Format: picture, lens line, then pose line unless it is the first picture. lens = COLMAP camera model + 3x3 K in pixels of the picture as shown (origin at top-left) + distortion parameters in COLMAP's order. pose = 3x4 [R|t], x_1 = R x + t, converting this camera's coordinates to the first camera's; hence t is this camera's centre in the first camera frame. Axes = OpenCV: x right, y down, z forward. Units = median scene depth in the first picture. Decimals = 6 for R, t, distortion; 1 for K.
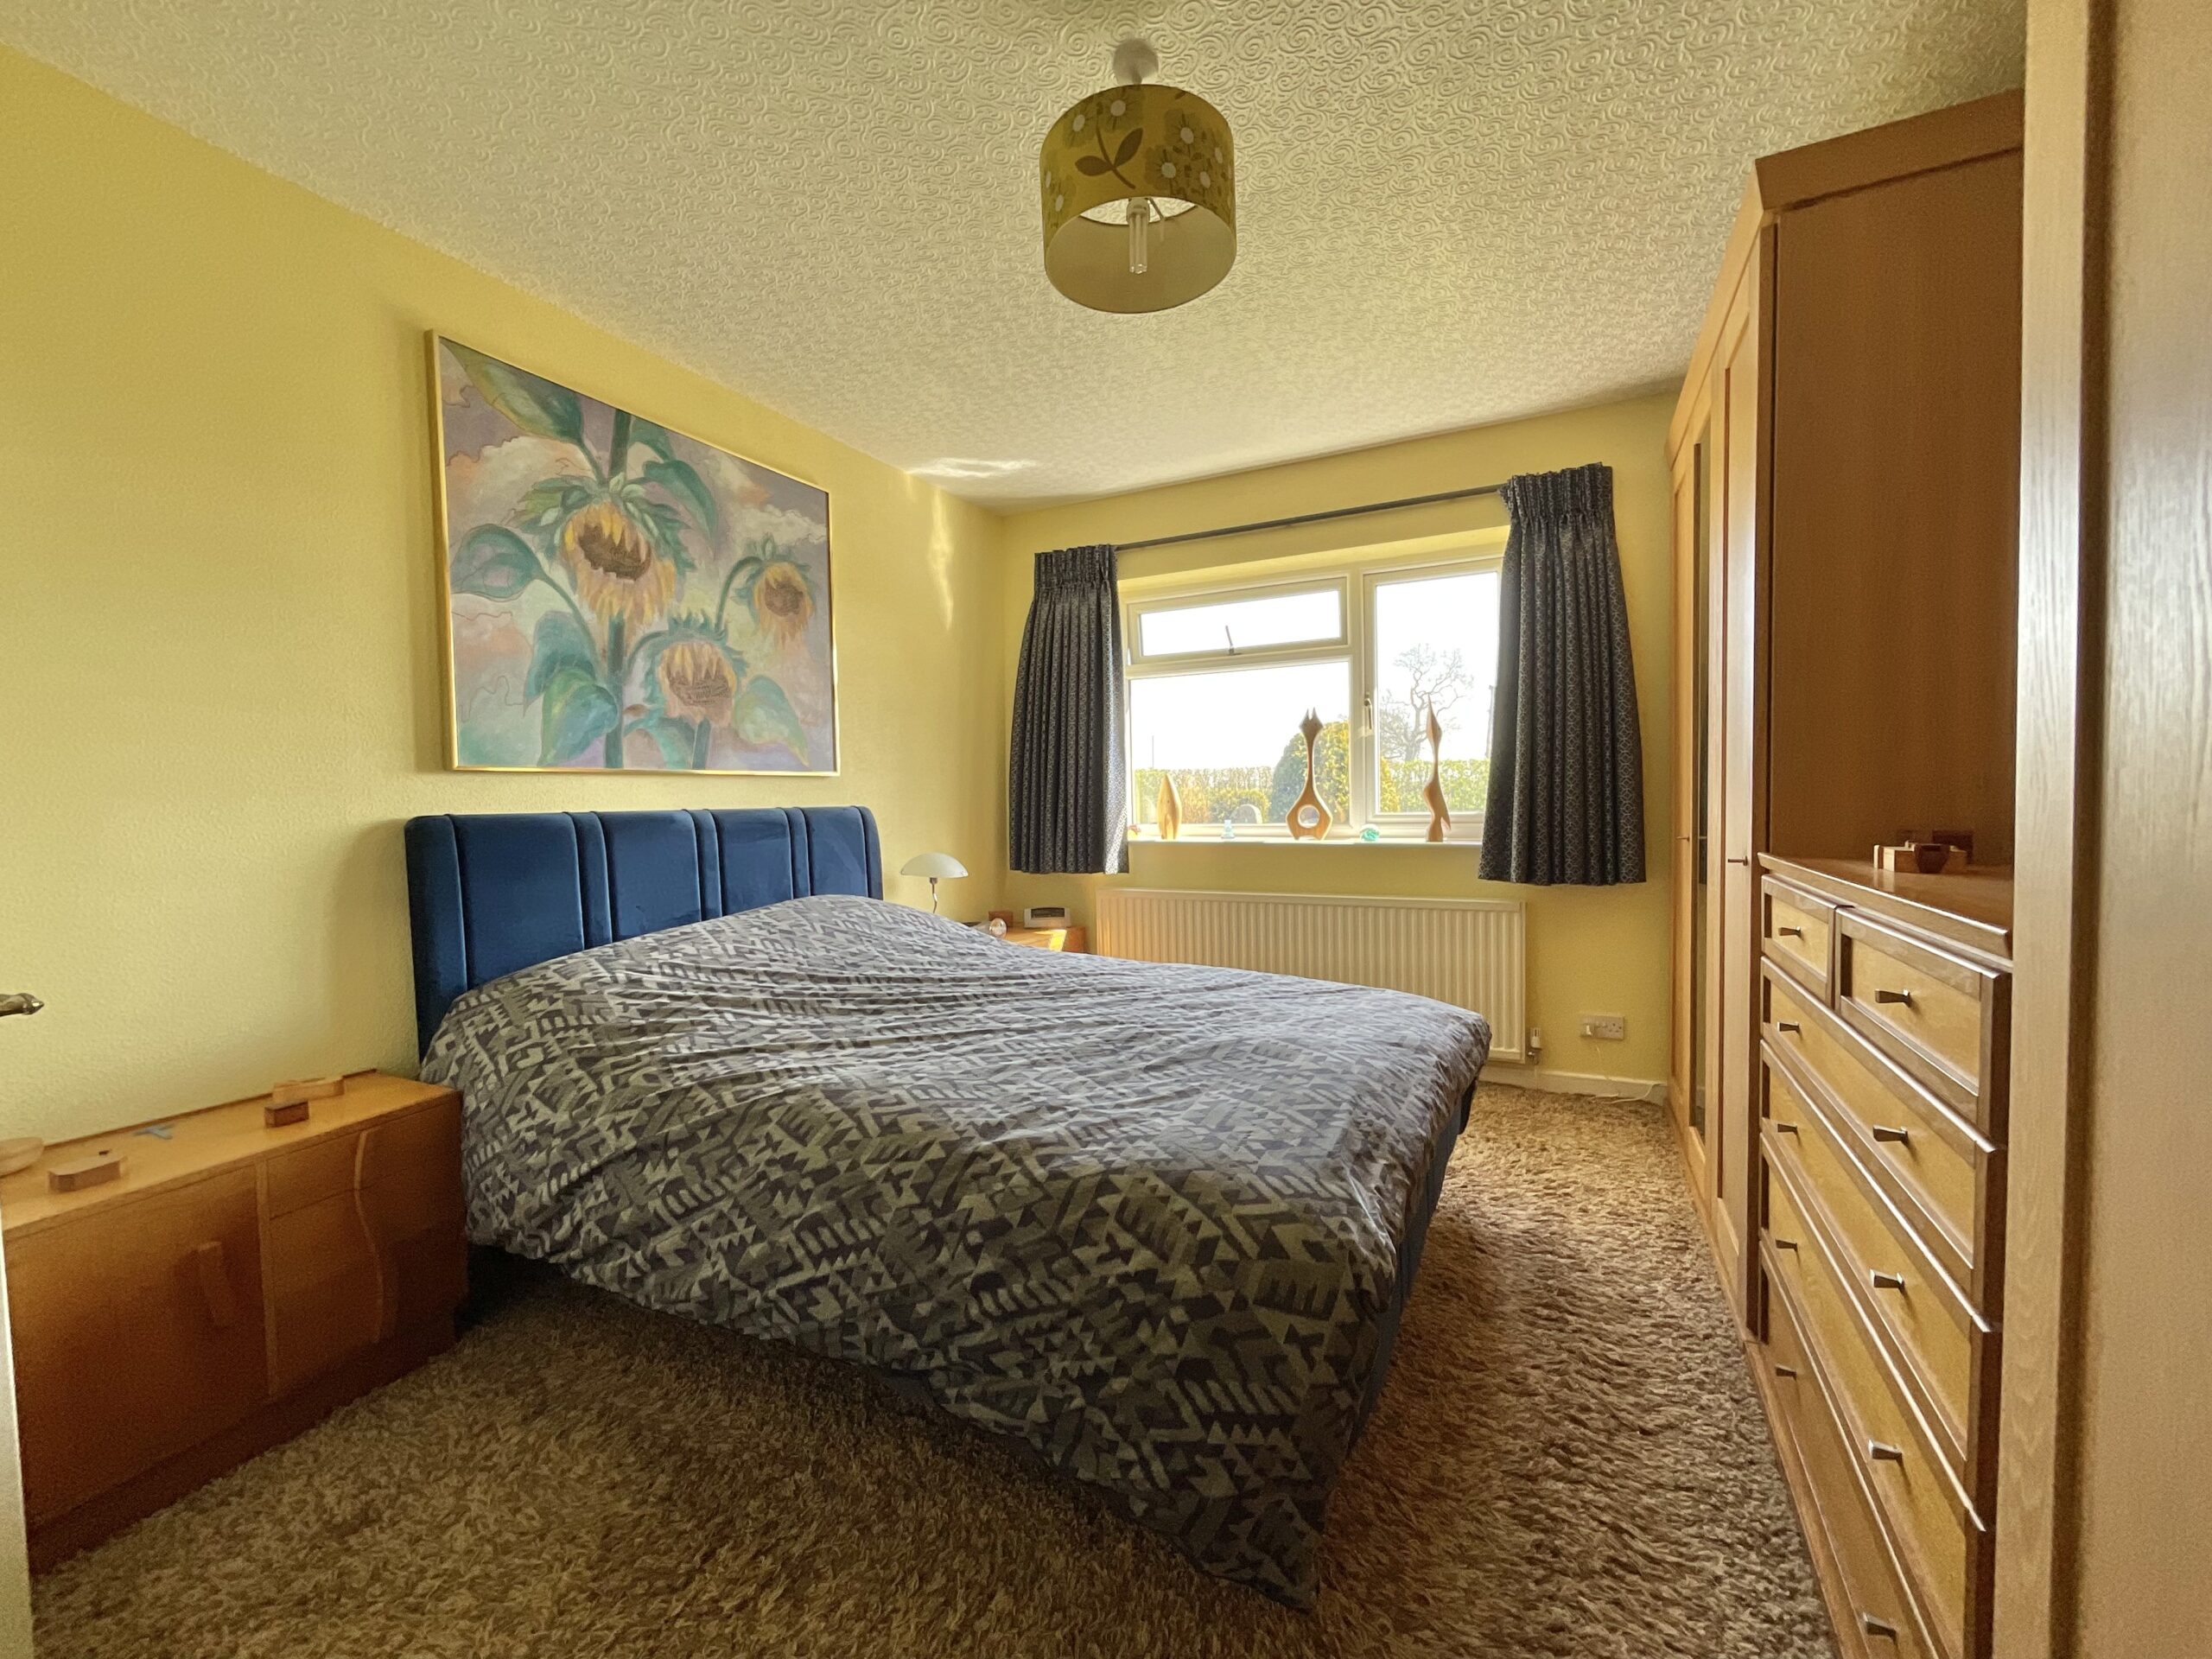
lens RADIAL K [[901.2, 0, 1101.1], [0, 901.2, 831.3], [0, 0, 1]] dist [0.000926, 0.000216]
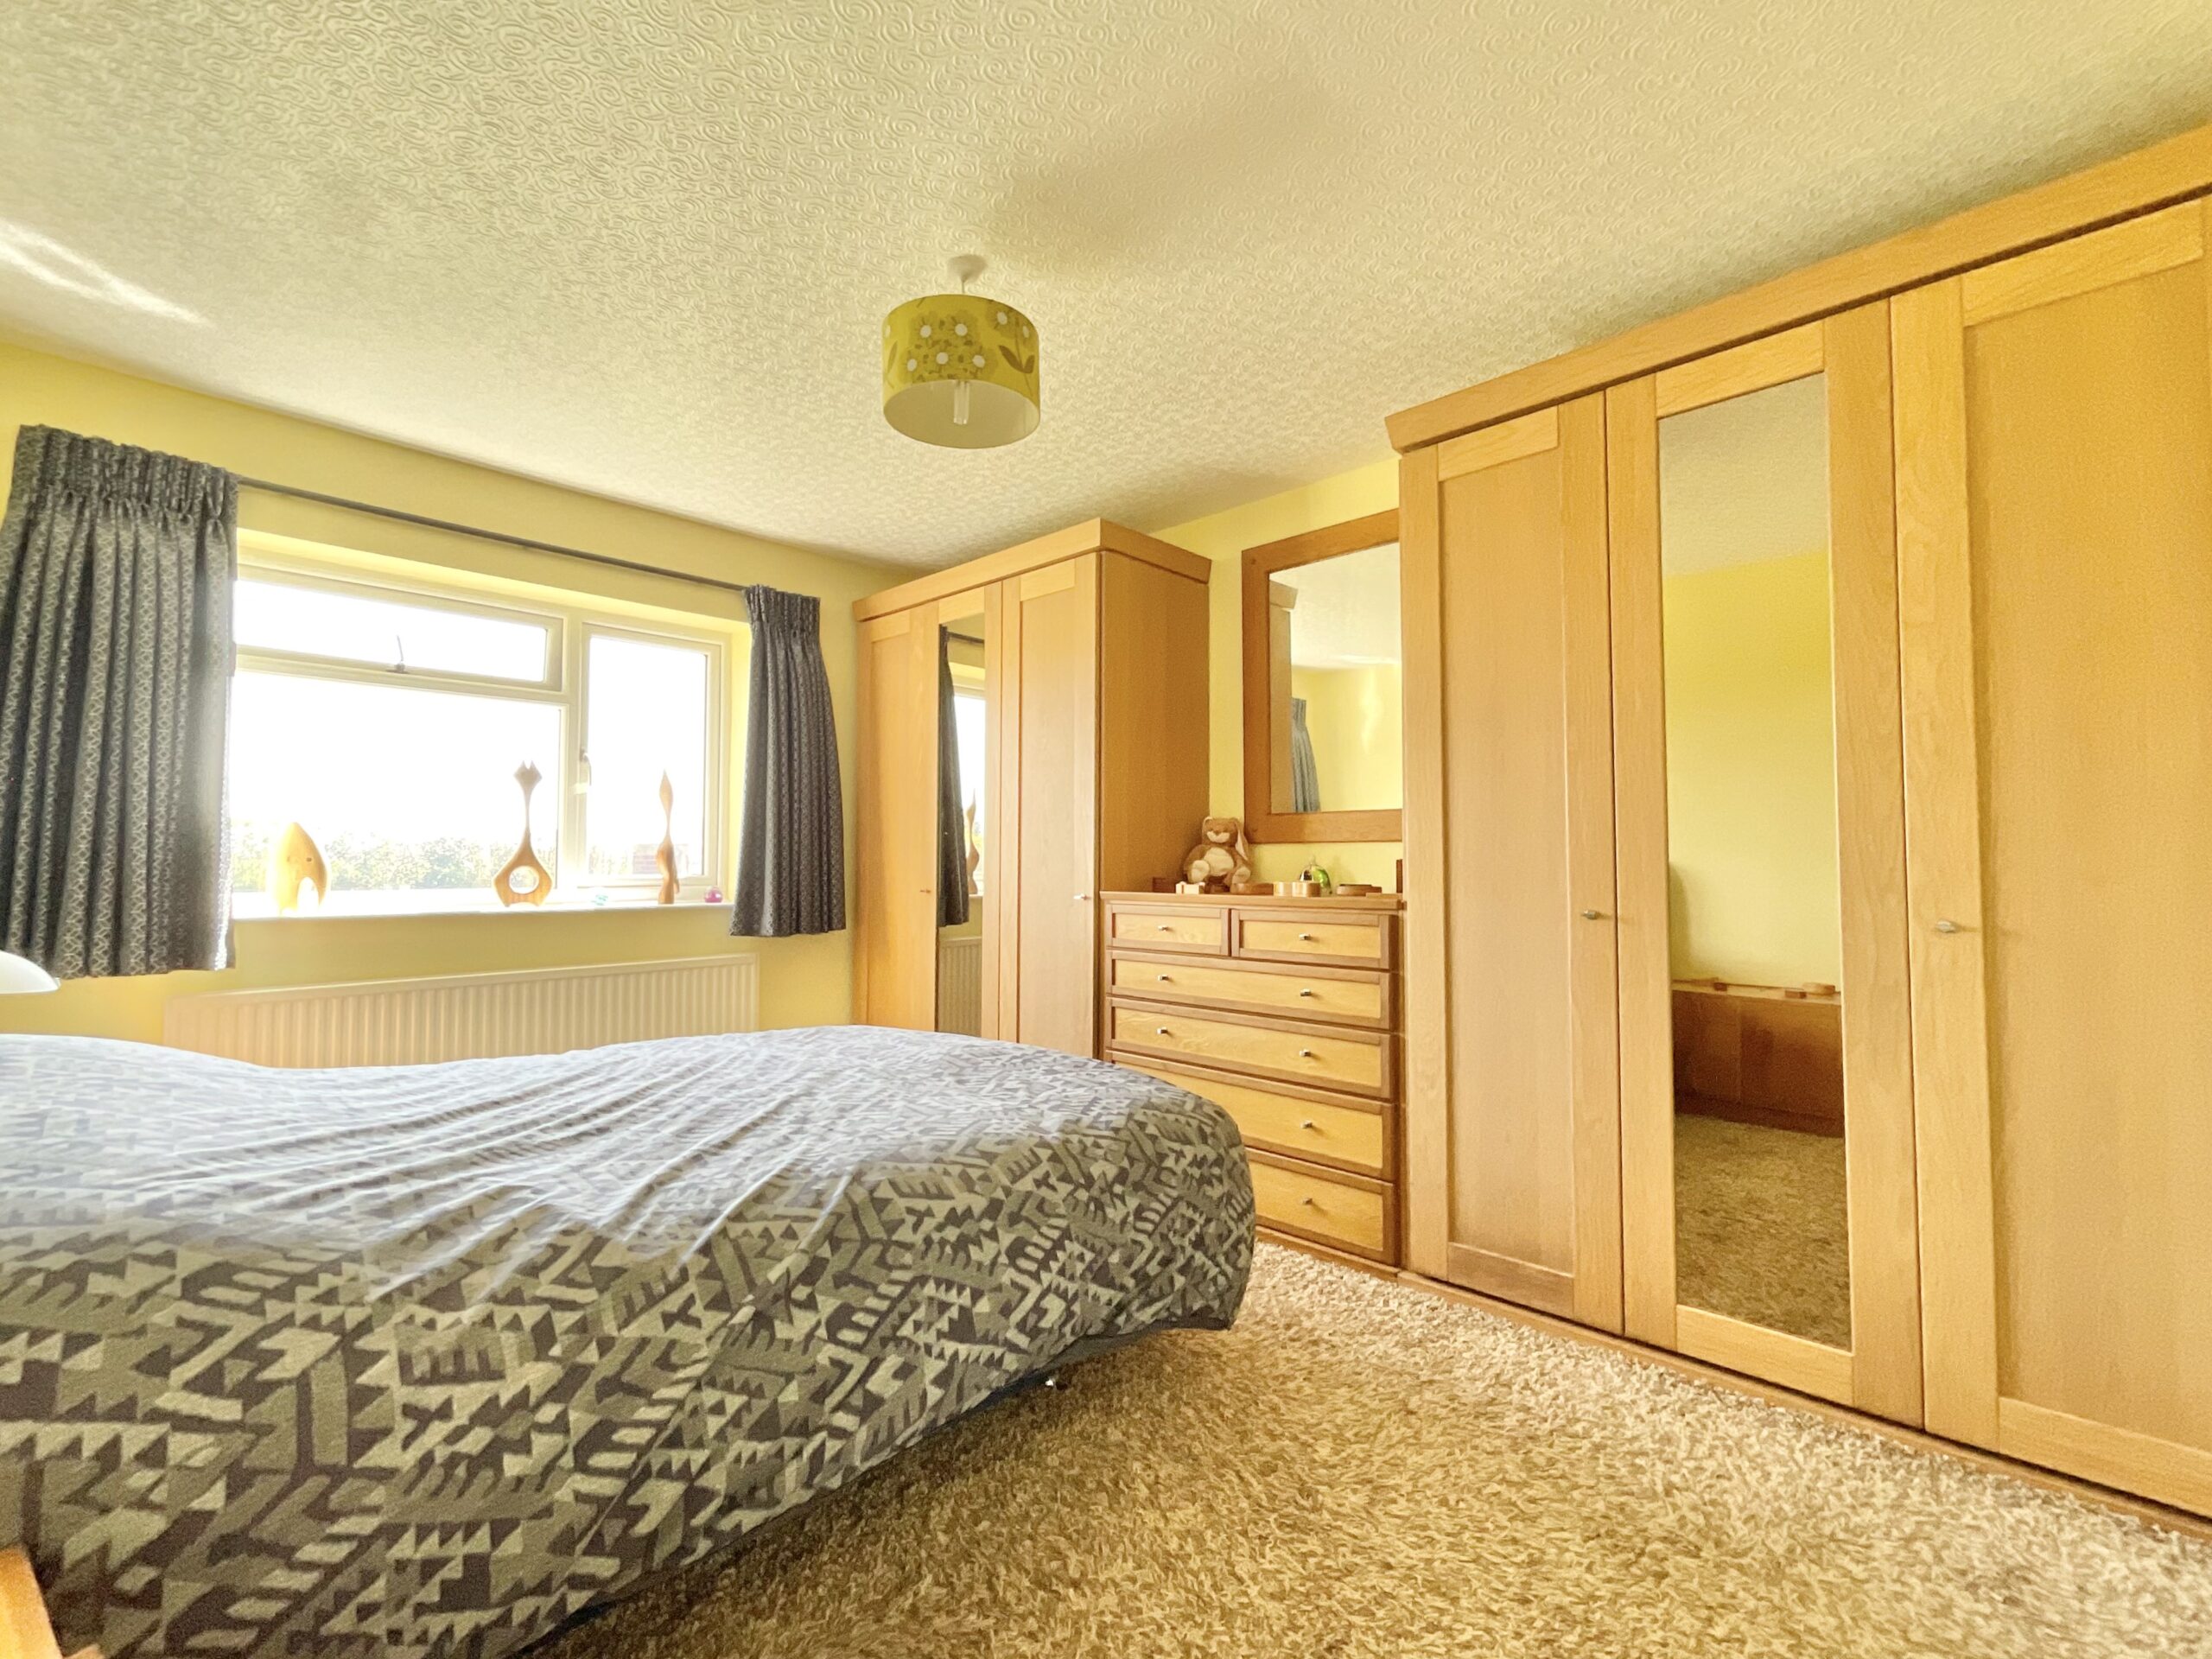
lens RADIAL K [[966.8, 0, 1098.5], [0, 966.8, 827.6], [0, 0, 1]] dist [0.001917, -0.000074]
pose [[0.282478, 0.050723, 0.957932, -1.056498], [0.031148, 0.997590, -0.062008, 0.016728], [-0.958768, 0.047353, 0.280217, 0.438940]]
